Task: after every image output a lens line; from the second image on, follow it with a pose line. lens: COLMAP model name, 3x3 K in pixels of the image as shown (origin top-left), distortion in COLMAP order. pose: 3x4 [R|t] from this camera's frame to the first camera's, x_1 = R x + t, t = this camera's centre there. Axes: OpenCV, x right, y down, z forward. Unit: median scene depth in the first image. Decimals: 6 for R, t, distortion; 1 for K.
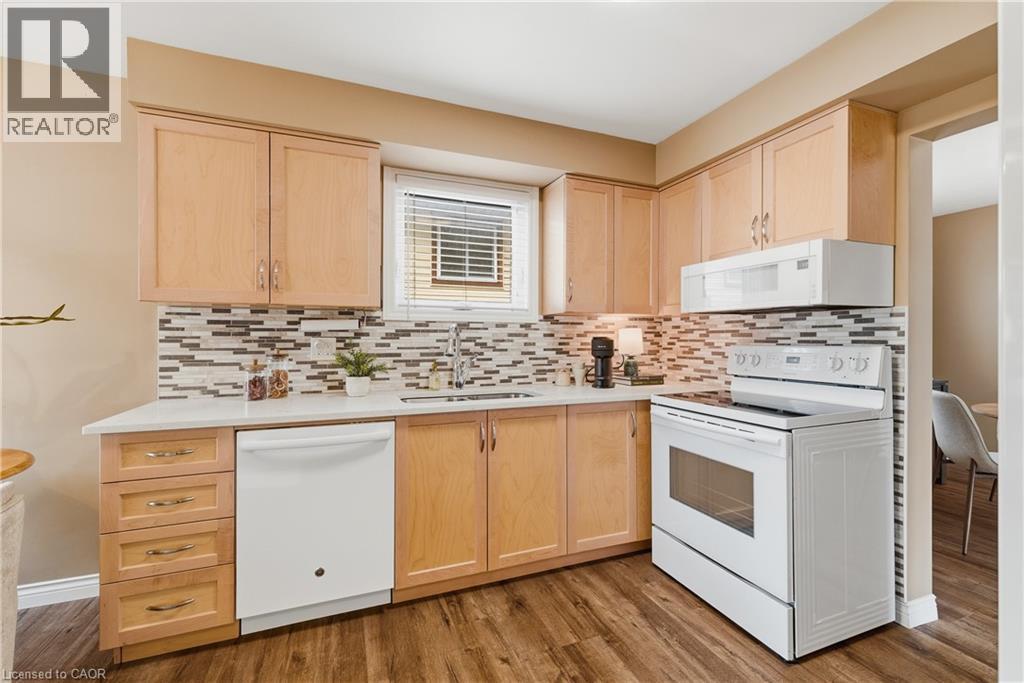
lens RADIAL K [[430.8, 0, 508.3], [0, 430.8, 337.2], [0, 0, 1]] dist [0.006633, -0.003378]
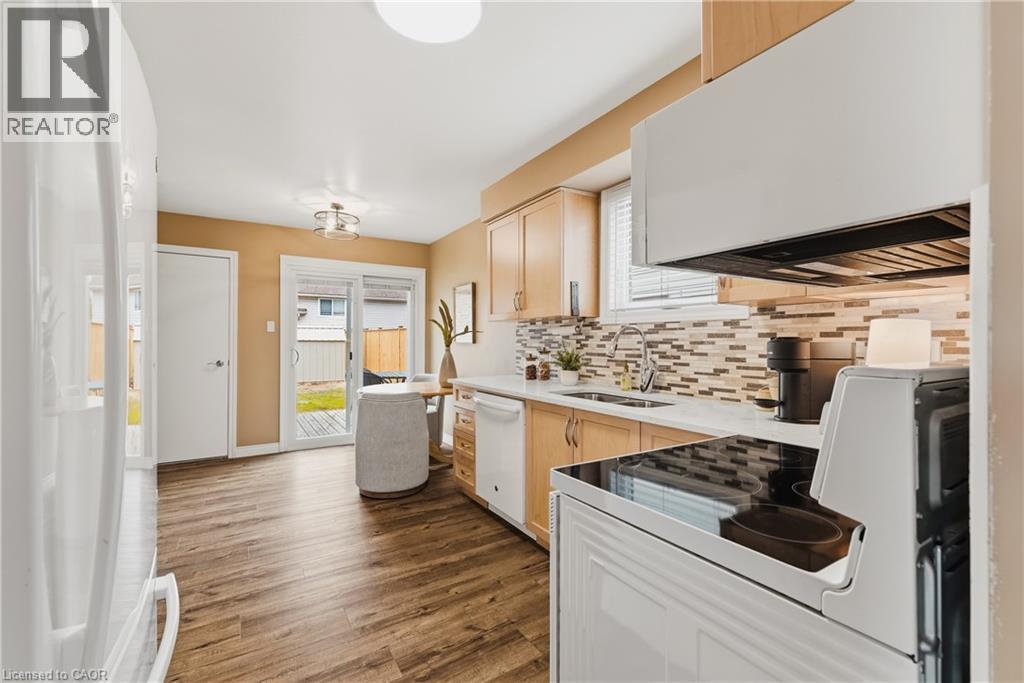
lens RADIAL K [[430.8, 0, 504.4], [0, 430.8, 341.5], [0, 0, 1]] dist [0.006633, -0.003378]
pose [[0.177514, 0.000771, -0.984118, 0.830503], [0.003893, 0.999991, 0.001486, 0.003217], [0.984111, -0.004095, 0.177509, 0.556750]]
